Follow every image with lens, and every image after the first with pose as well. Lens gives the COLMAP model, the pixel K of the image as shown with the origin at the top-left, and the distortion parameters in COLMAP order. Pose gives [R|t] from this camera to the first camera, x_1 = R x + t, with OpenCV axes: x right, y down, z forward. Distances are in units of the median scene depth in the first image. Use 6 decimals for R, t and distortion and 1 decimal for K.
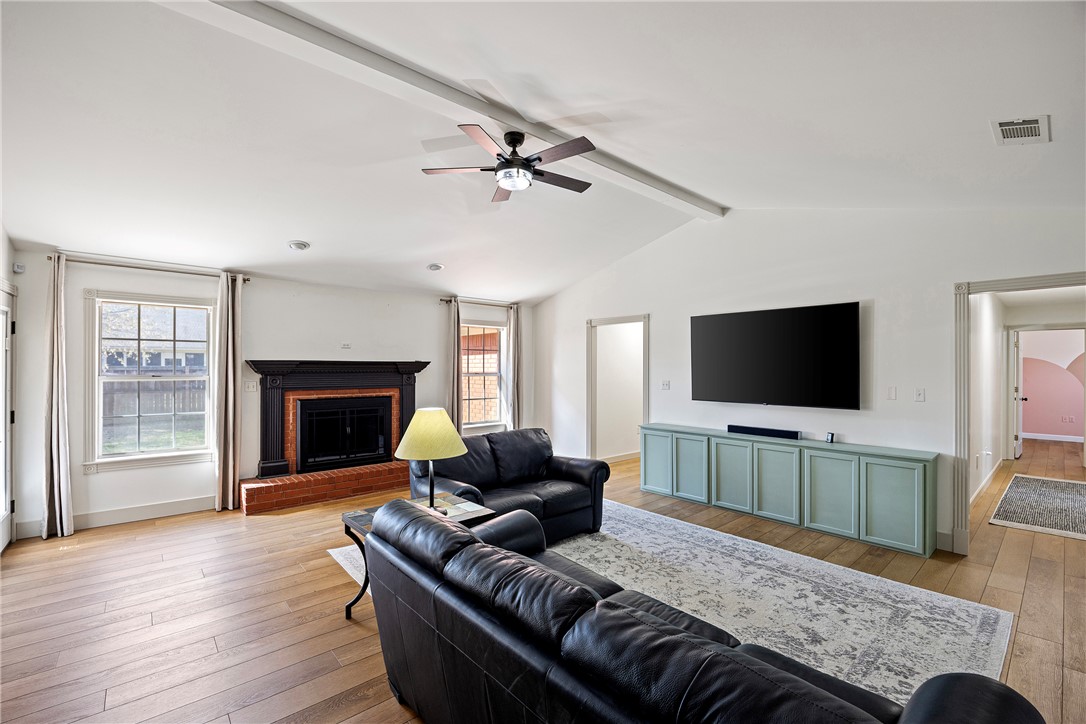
lens RADIAL K [[474.4, 0, 552.7], [0, 474.4, 359.2], [0, 0, 1]] dist [-0.011299, 0.000285]
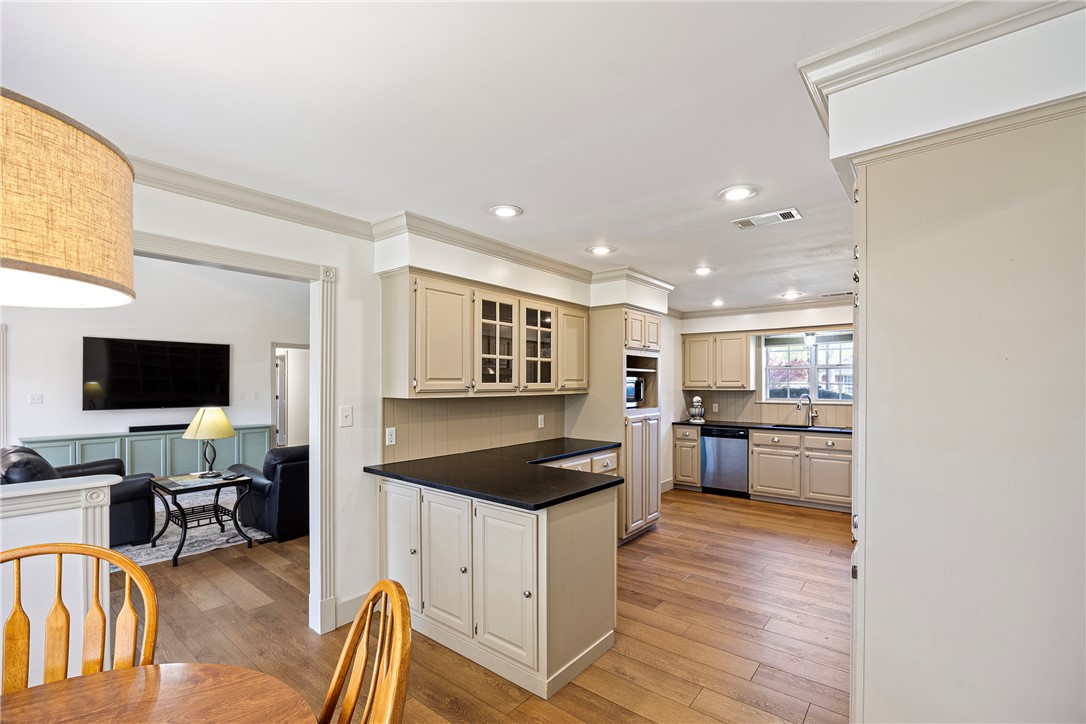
lens RADIAL K [[471.4, 0, 551.8], [0, 471.4, 382.3], [0, 0, 1]] dist [-0.013445, 0.000000]
pose [[-0.167515, 0.000289, 0.985869, -1.160278], [-0.017593, 0.999840, -0.003282, 0.002568], [-0.985712, -0.017894, -0.167483, 0.093236]]
